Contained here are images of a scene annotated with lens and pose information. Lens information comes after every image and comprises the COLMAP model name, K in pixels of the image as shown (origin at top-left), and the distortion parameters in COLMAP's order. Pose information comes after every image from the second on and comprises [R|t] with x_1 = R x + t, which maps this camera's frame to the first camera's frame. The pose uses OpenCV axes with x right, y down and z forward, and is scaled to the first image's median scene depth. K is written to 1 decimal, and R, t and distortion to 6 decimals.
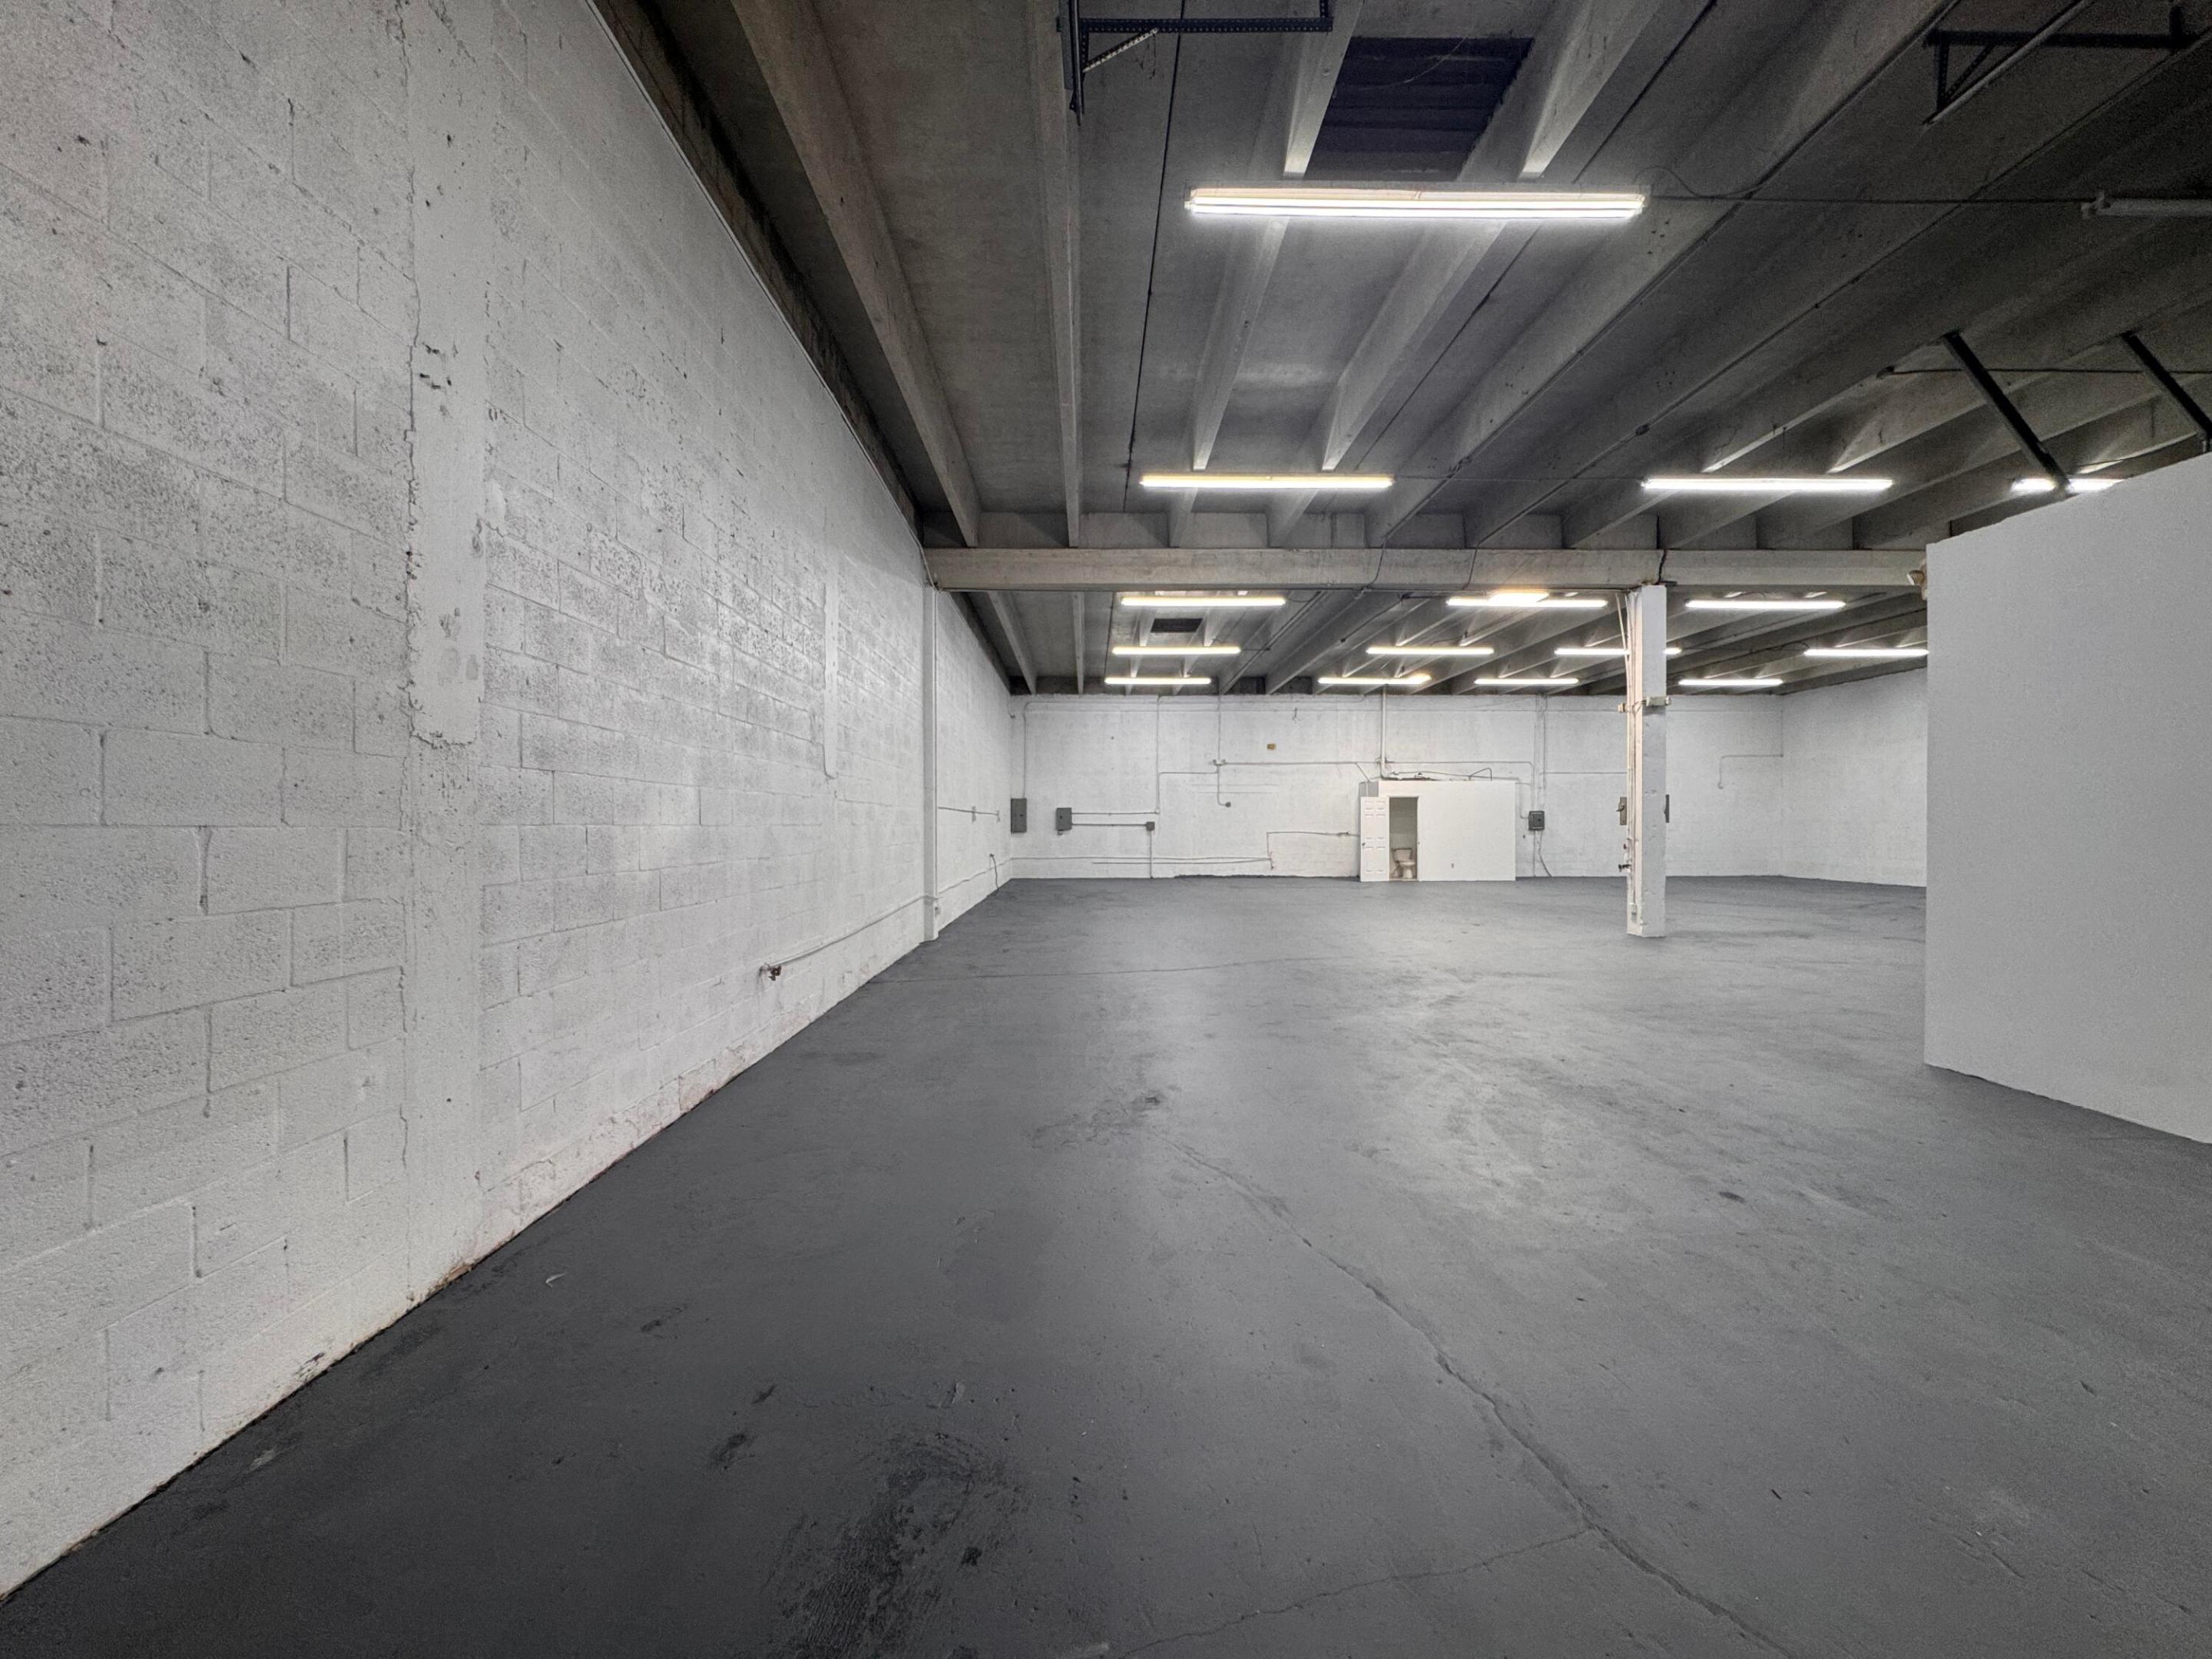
lens RADIAL K [[878.7, 0, 1106.0], [0, 878.7, 829.5], [0, 0, 1]] dist [-0.004277, 0.000001]
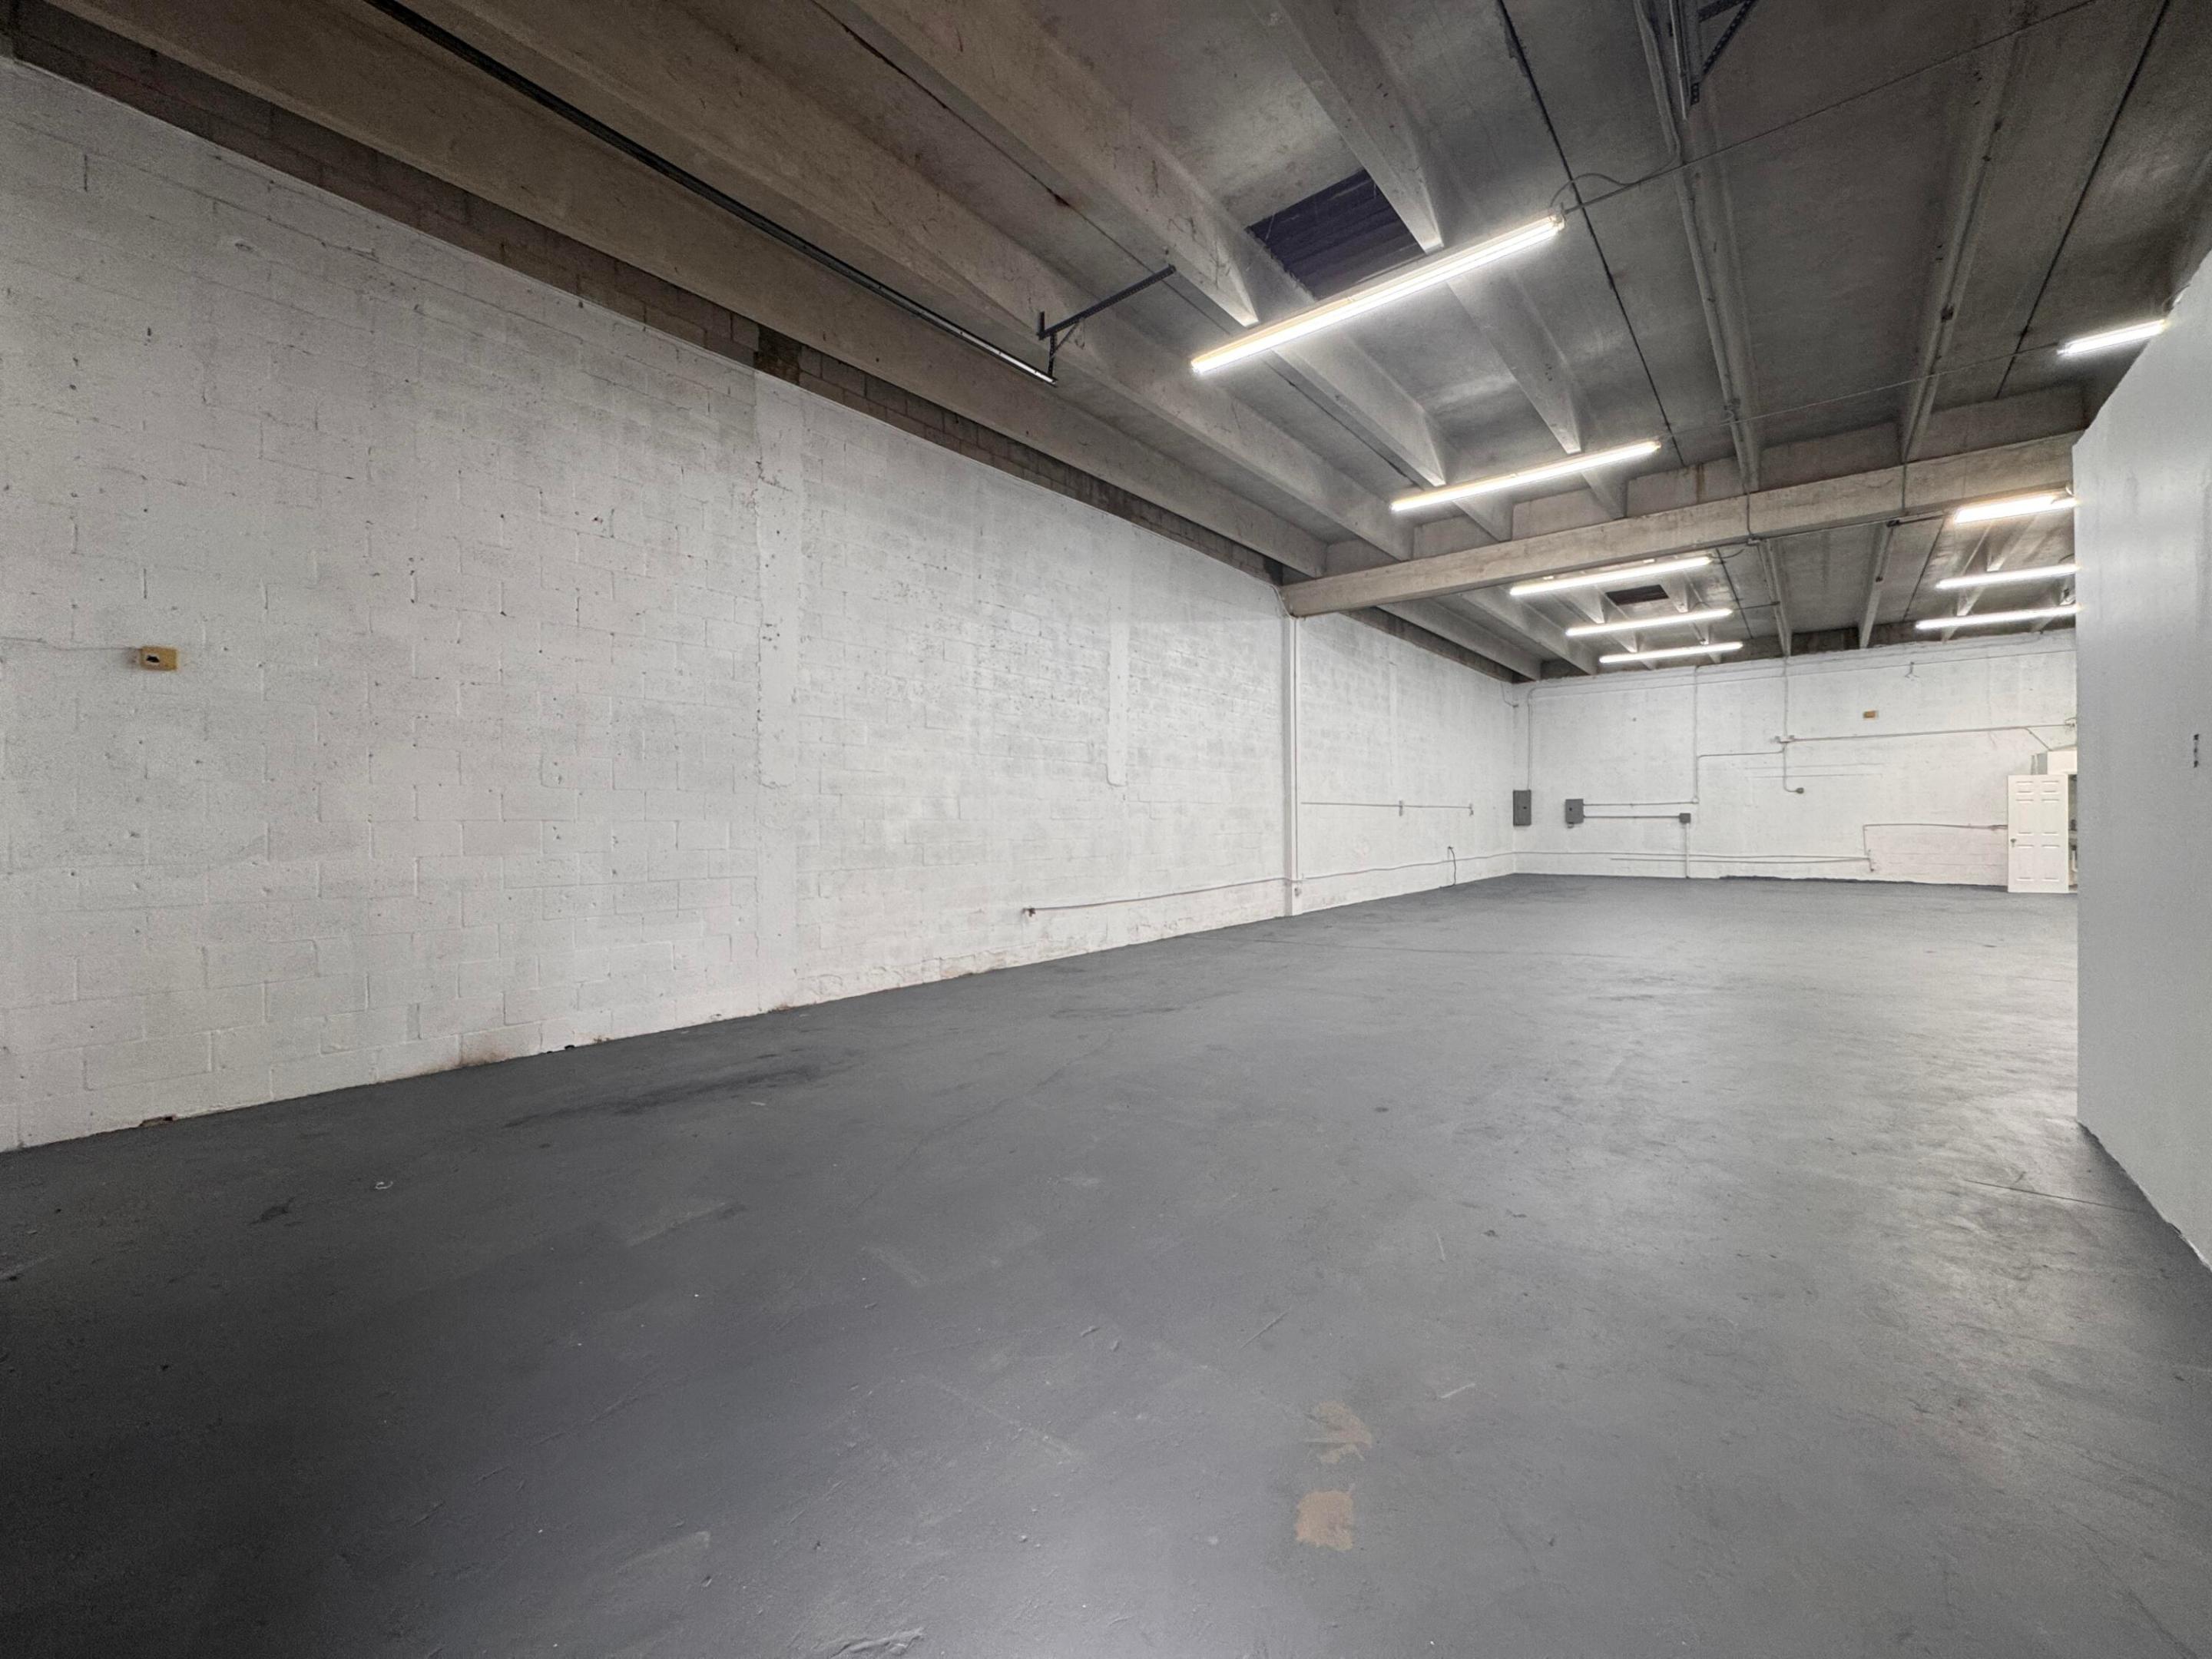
lens RADIAL K [[878.7, 0, 1106.0], [0, 878.7, 829.5], [0, 0, 1]] dist [-0.004277, 0.000001]
pose [[0.764771, 0.001244, -0.644301, 0.329852], [0.002861, 0.999982, 0.005326, 0.002444], [0.644295, -0.005917, 0.764754, -0.058171]]
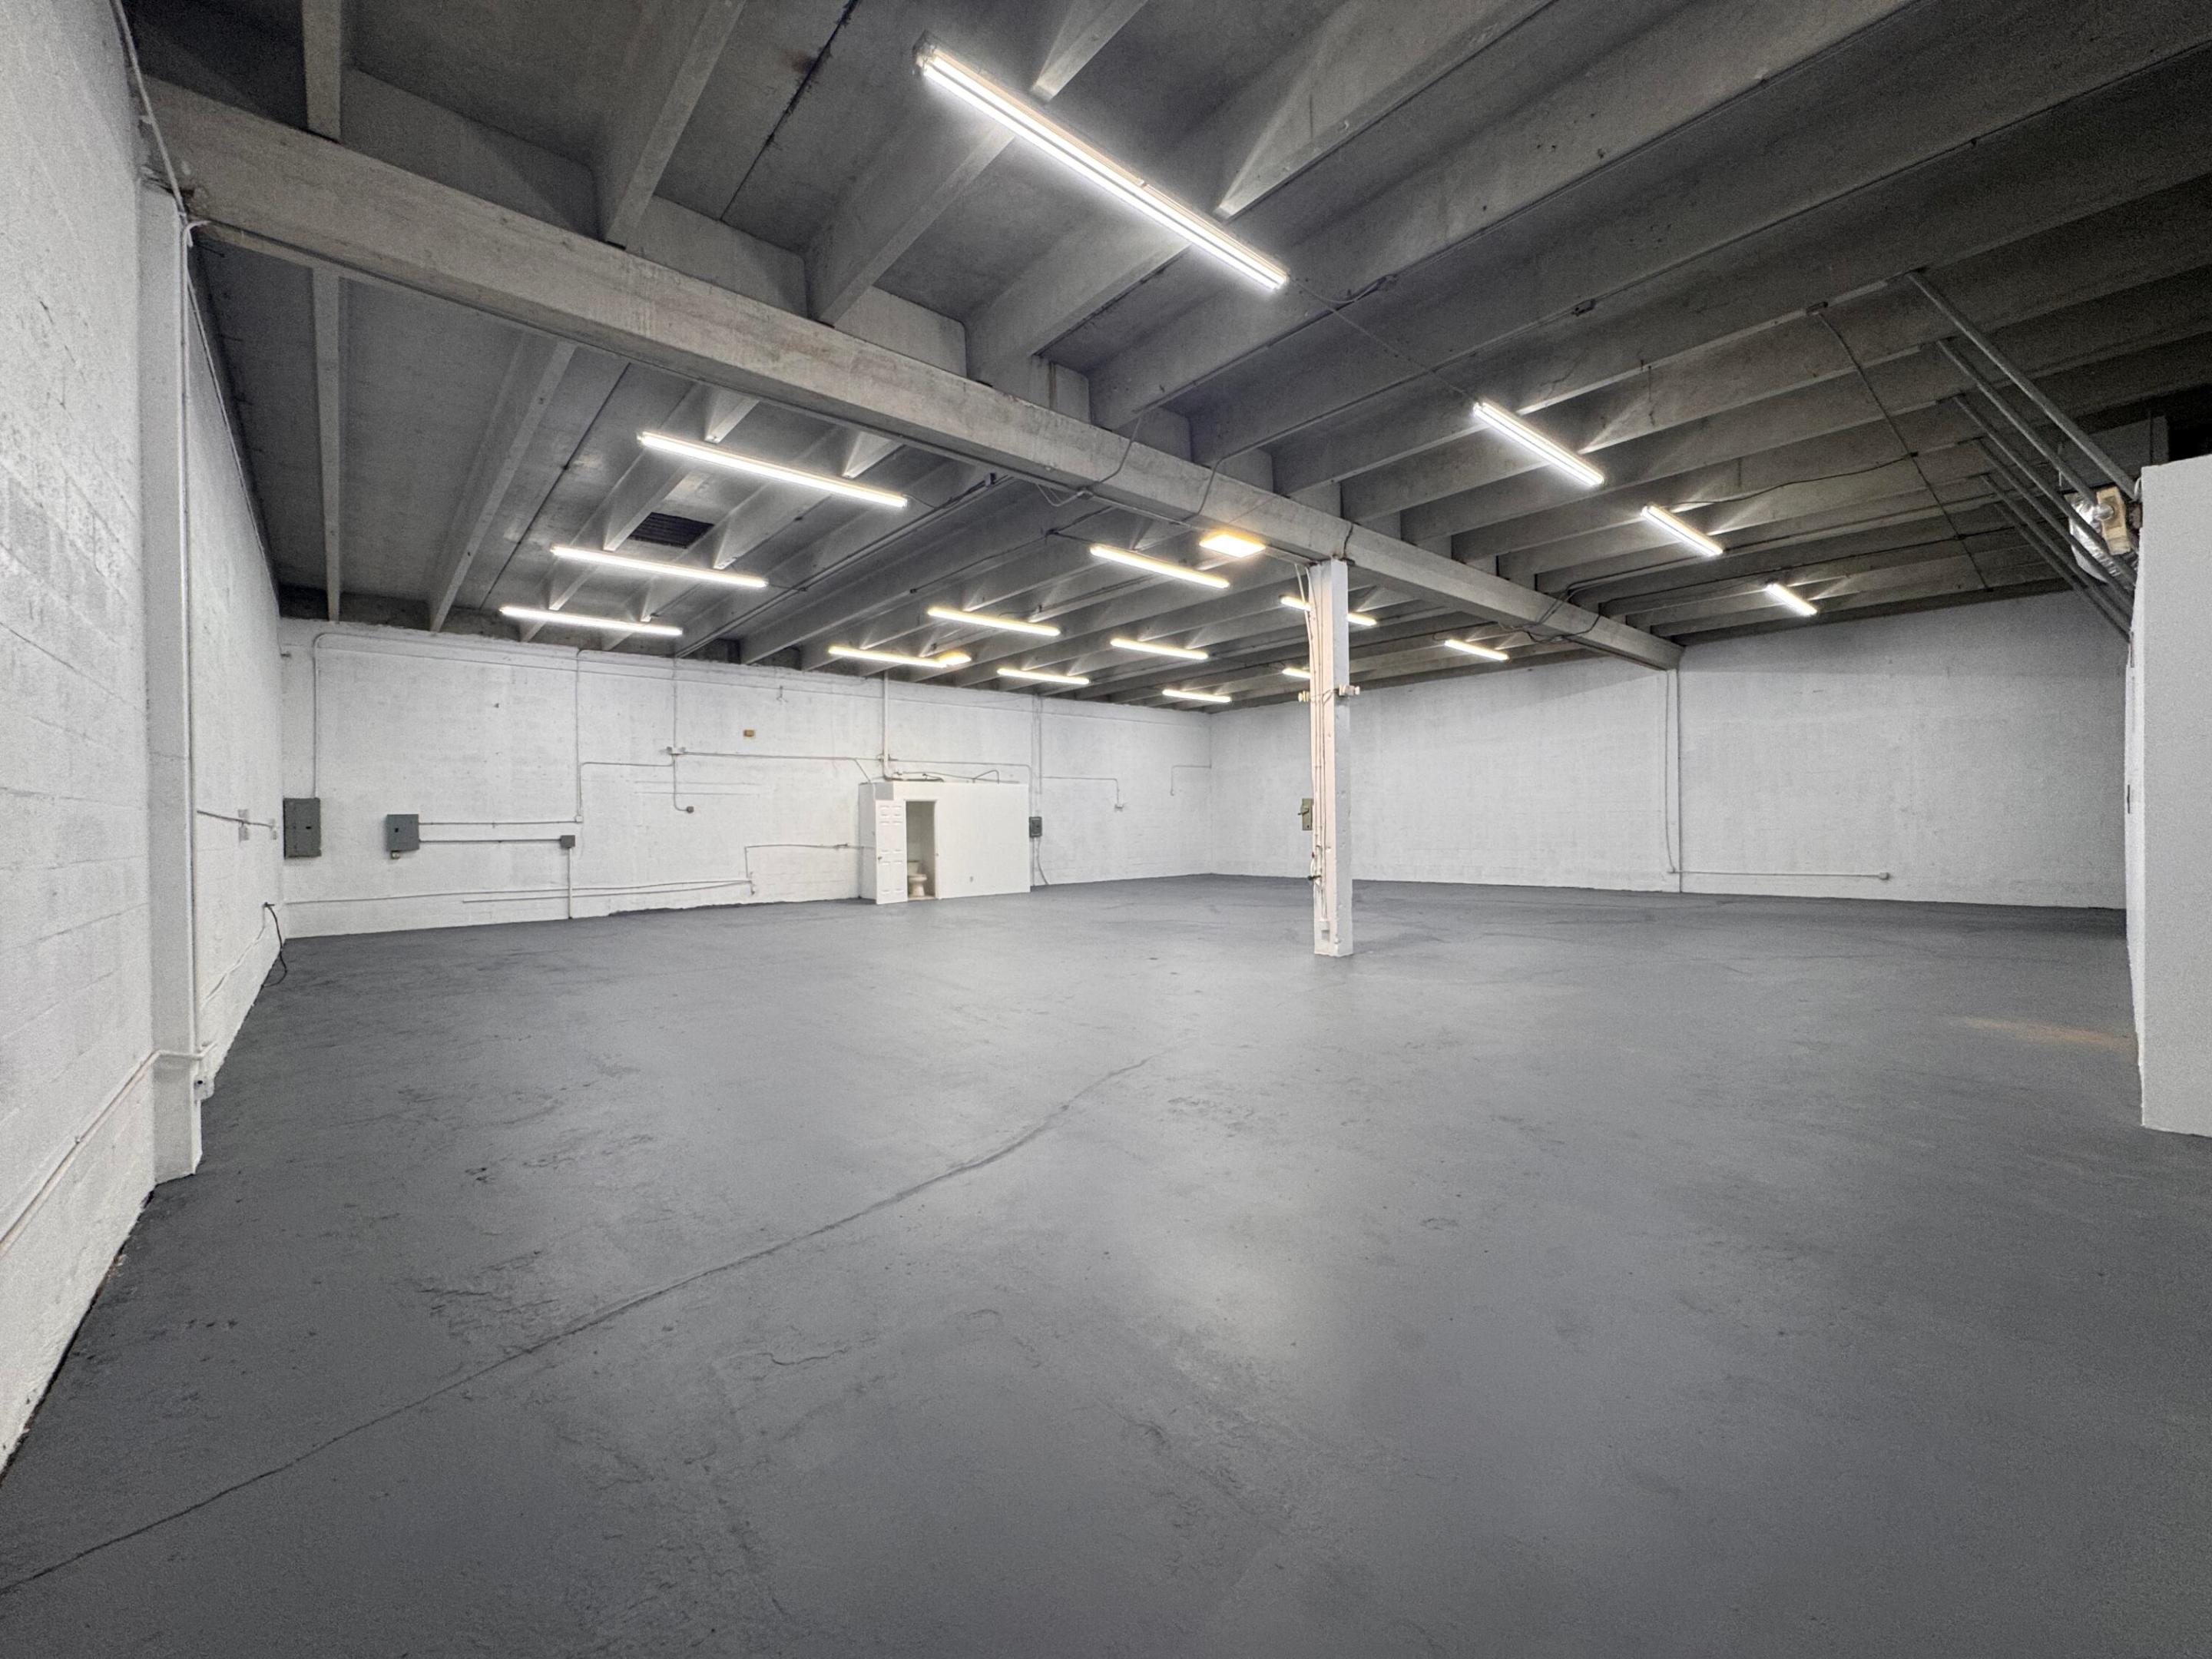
lens RADIAL K [[884.7, 0, 1106.0], [0, 884.7, 829.5], [0, 0, 1]] dist [-0.002906, 0.000128]
pose [[0.770174, -0.012742, 0.637706, -0.120465], [0.018756, 0.999821, -0.002674, -0.006958], [-0.637558, 0.014020, 0.770275, 0.419070]]
